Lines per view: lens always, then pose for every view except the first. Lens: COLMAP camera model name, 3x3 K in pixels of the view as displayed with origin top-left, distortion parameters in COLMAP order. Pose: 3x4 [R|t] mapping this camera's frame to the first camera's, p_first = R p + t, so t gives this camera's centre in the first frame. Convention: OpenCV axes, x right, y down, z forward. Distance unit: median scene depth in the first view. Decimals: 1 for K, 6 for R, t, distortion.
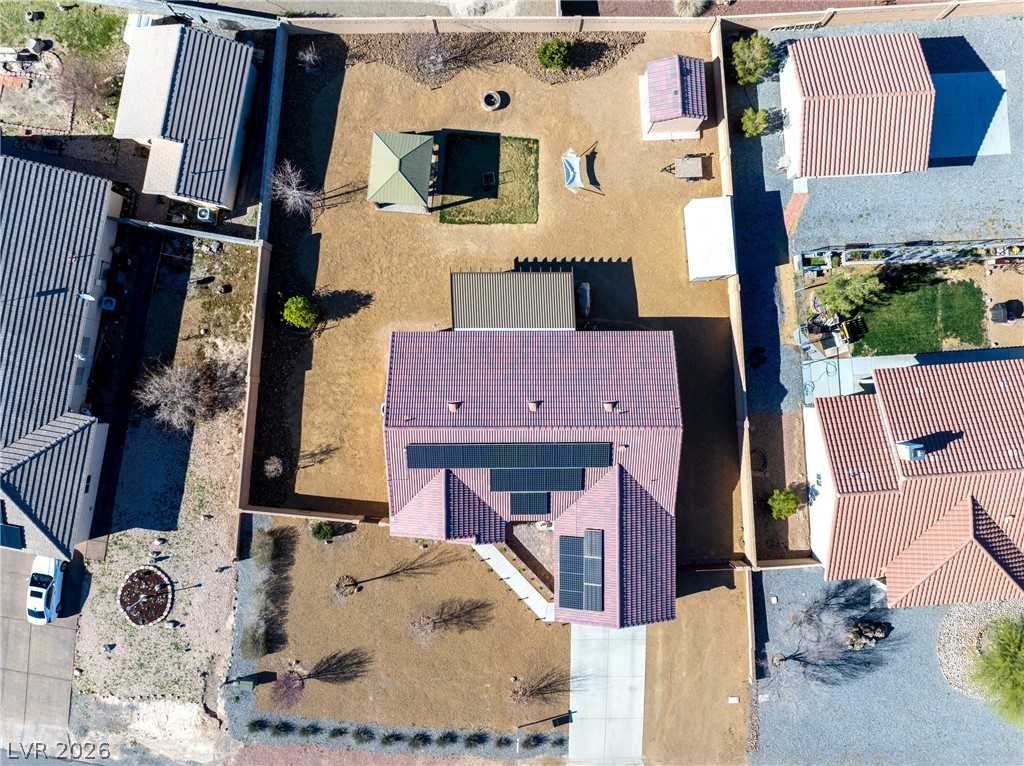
lens RADIAL K [[718.7, 0, 509.8], [0, 718.7, 382.5], [0, 0, 1]] dist [-0.032113, -0.011215]
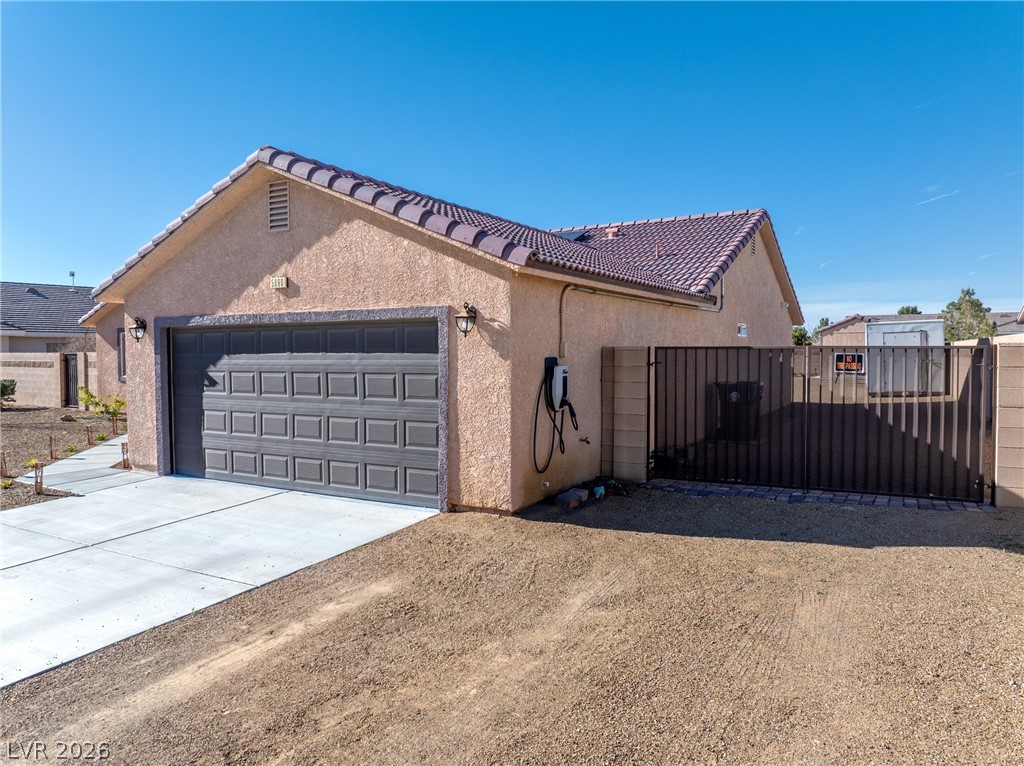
lens RADIAL K [[718.7, 0, 514.9], [0, 718.7, 382.0], [0, 0, 1]] dist [-0.032113, -0.011215]
pose [[0.865640, 0.017294, -0.500369, 0.290414], [-0.500499, 0.055866, -0.863933, 0.442021], [0.013012, 0.998289, 0.057015, 0.957438]]
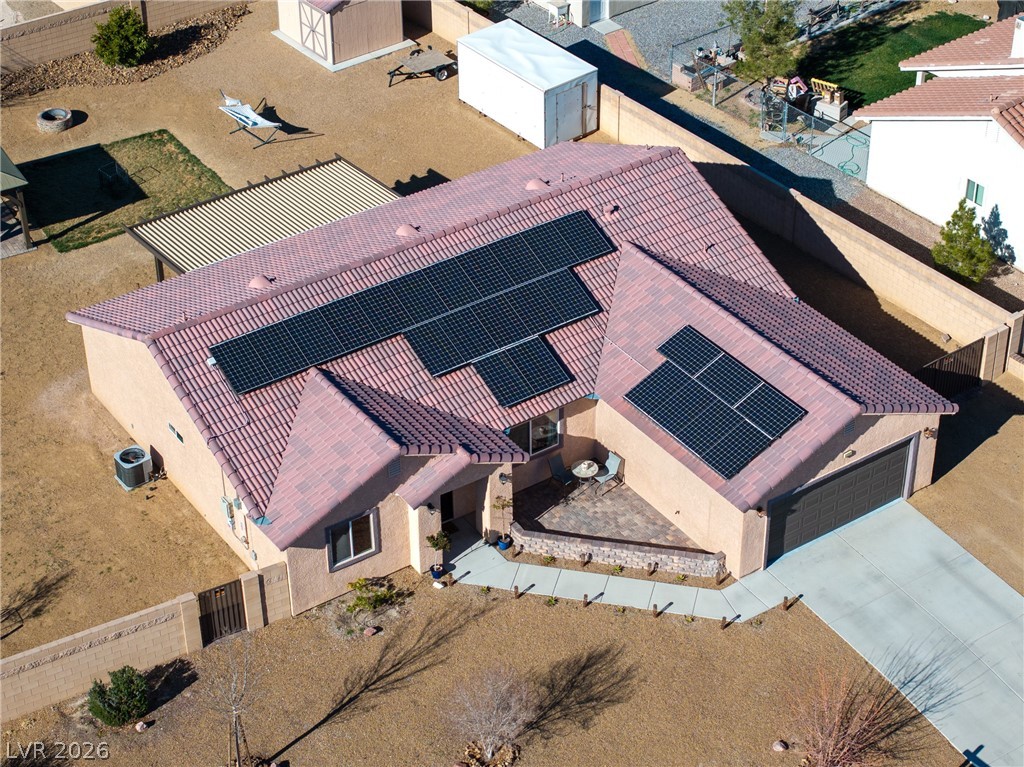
lens RADIAL K [[2075.5, 0, 514.1], [0, 2075.5, 384.0], [0, 0, 1]] dist [-0.116095, 0.000000]
pose [[0.825185, -0.331465, 0.457384, -0.519540], [0.564861, 0.485494, -0.667253, 0.942589], [-0.000887, 0.808966, 0.587855, 0.241874]]
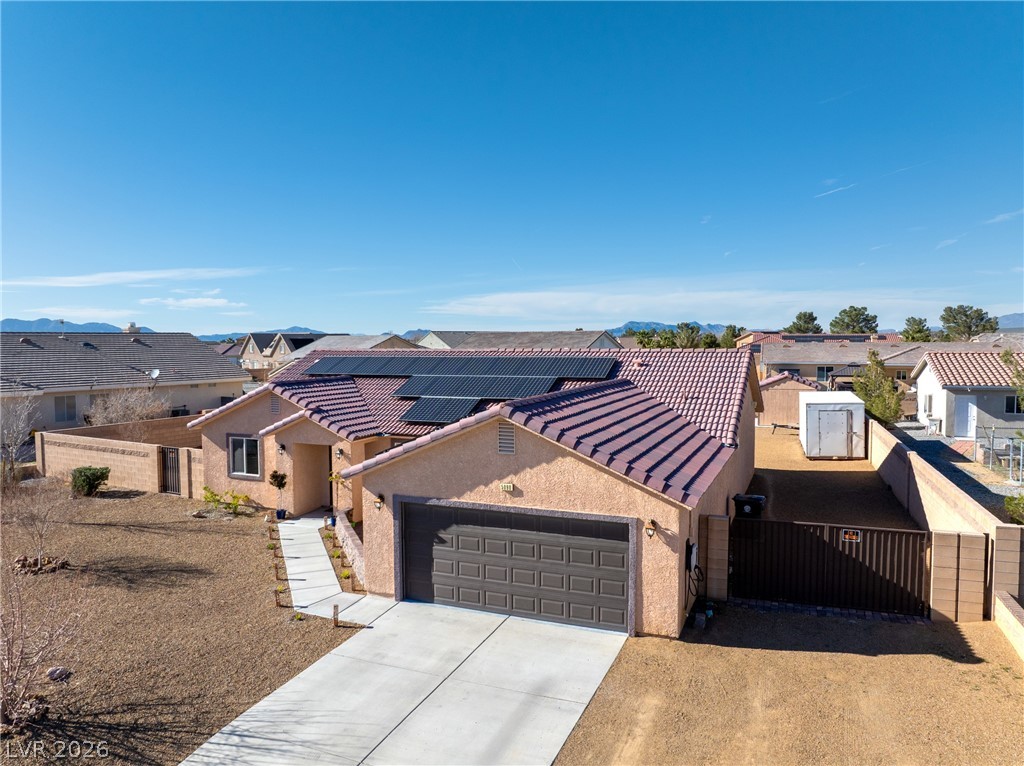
lens RADIAL K [[718.7, 0, 513.8], [0, 718.7, 383.8], [0, 0, 1]] dist [-0.032113, -0.011215]
pose [[0.922078, 0.019240, -0.386525, 0.257344], [-0.386817, 0.076869, -0.918947, 0.578793], [0.012031, 0.996856, 0.078322, 0.874236]]
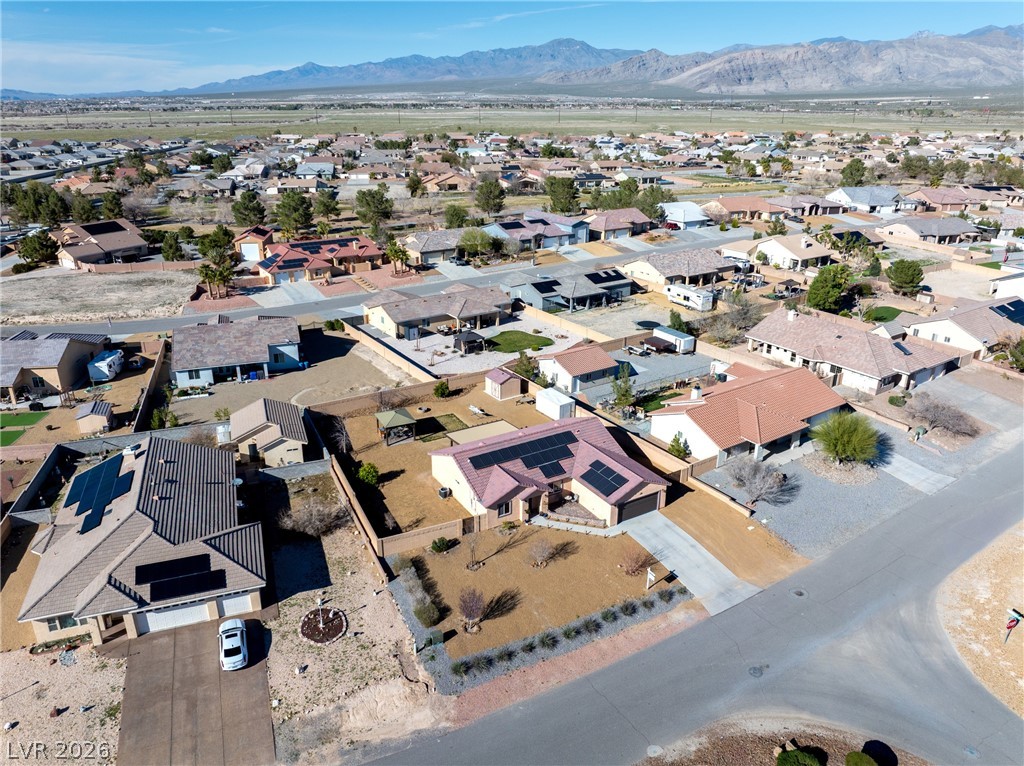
lens RADIAL K [[718.7, 0, 515.4], [0, 718.7, 384.6], [0, 0, 1]] dist [-0.032113, -0.011215]
pose [[0.857015, -0.184177, 0.481253, -0.729753], [0.515043, 0.335181, -0.788913, 1.241551], [-0.016007, 0.923976, 0.382115, 0.191670]]
